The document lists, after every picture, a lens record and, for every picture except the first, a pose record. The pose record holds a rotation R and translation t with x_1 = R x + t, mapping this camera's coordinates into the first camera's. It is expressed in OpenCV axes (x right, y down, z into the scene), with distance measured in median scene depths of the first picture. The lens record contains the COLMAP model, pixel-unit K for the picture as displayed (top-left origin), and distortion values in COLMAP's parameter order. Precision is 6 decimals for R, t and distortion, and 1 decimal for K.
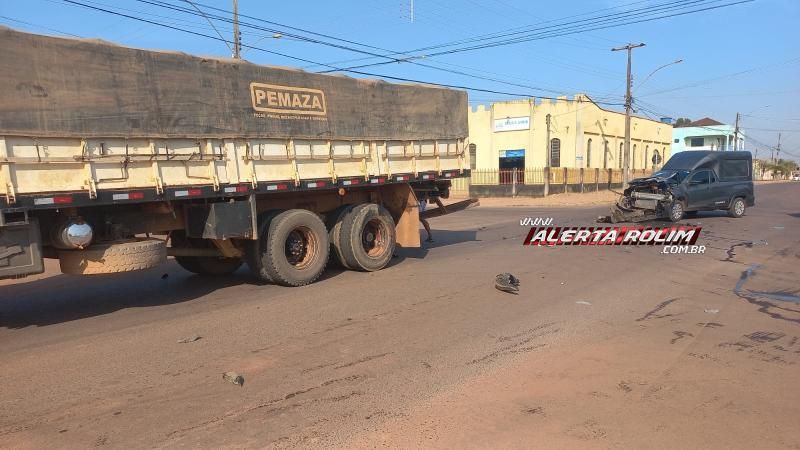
lens RADIAL K [[568.1, 0, 399.9], [0, 568.1, 239.7], [0, 0, 1]] dist [0.053130, -0.039833]
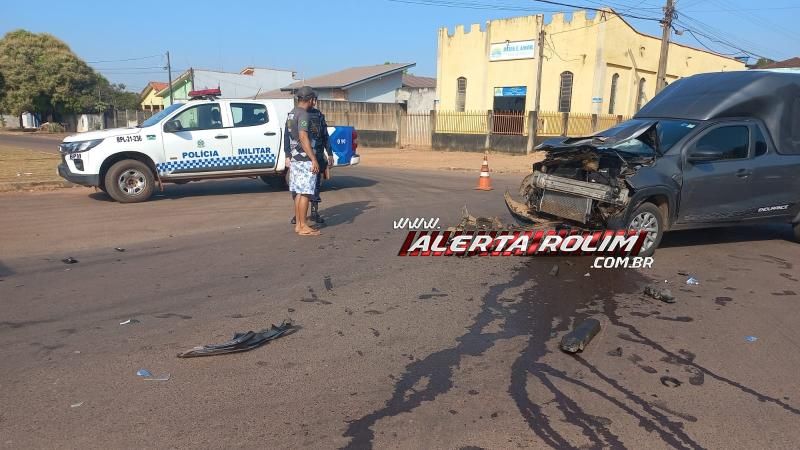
lens RADIAL K [[568.1, 0, 406.5], [0, 568.1, 243.9], [0, 0, 1]] dist [0.053130, -0.039833]
pose [[0.995321, 0.058275, -0.077071, 0.708143], [-0.049776, 0.992911, 0.107934, -0.146205], [0.082815, -0.103593, 0.991166, 1.224021]]
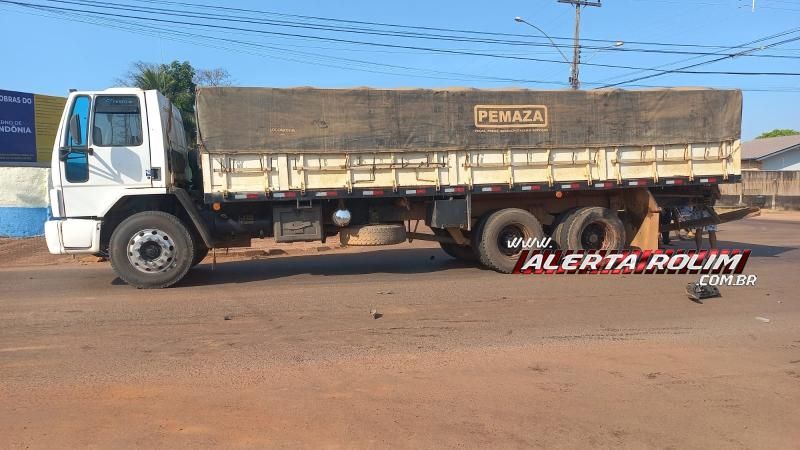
lens RADIAL K [[568.1, 0, 400.3], [0, 568.1, 239.2], [0, 0, 1]] dist [0.053130, -0.039833]
pose [[0.798956, 0.069753, -0.597331, 0.316532], [-0.077678, 0.996900, 0.012514, 0.012727], [0.596352, 0.036401, 0.801897, -0.074852]]
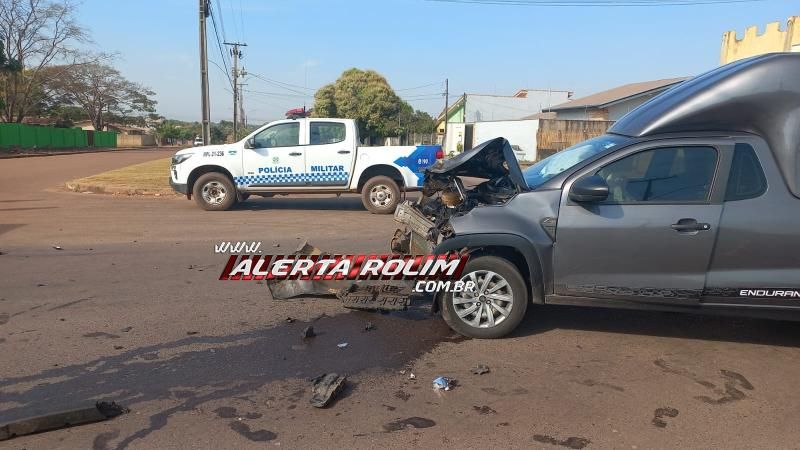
lens RADIAL K [[568.1, 0, 404.5], [0, 568.1, 246.8], [0, 0, 1]] dist [0.053130, -0.039833]
pose [[0.810961, 0.151944, -0.565027, 1.156018], [-0.103940, 0.987744, 0.116438, -0.190993], [0.575794, -0.035698, 0.816815, 1.527694]]
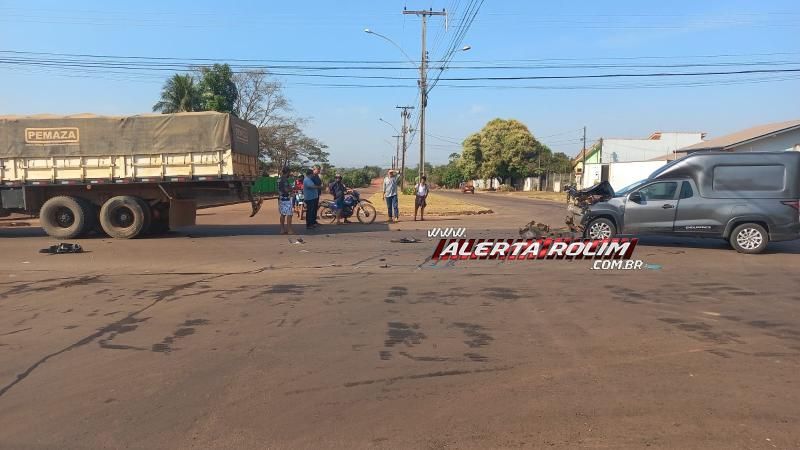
lens RADIAL K [[568.1, 0, 398.0], [0, 568.1, 237.3], [0, 0, 1]] dist [0.053130, -0.039833]
pose [[0.650367, 0.104615, -0.752382, 1.727860], [-0.096332, 0.993833, 0.054918, -0.116031], [0.753487, 0.036762, 0.656434, 0.574550]]
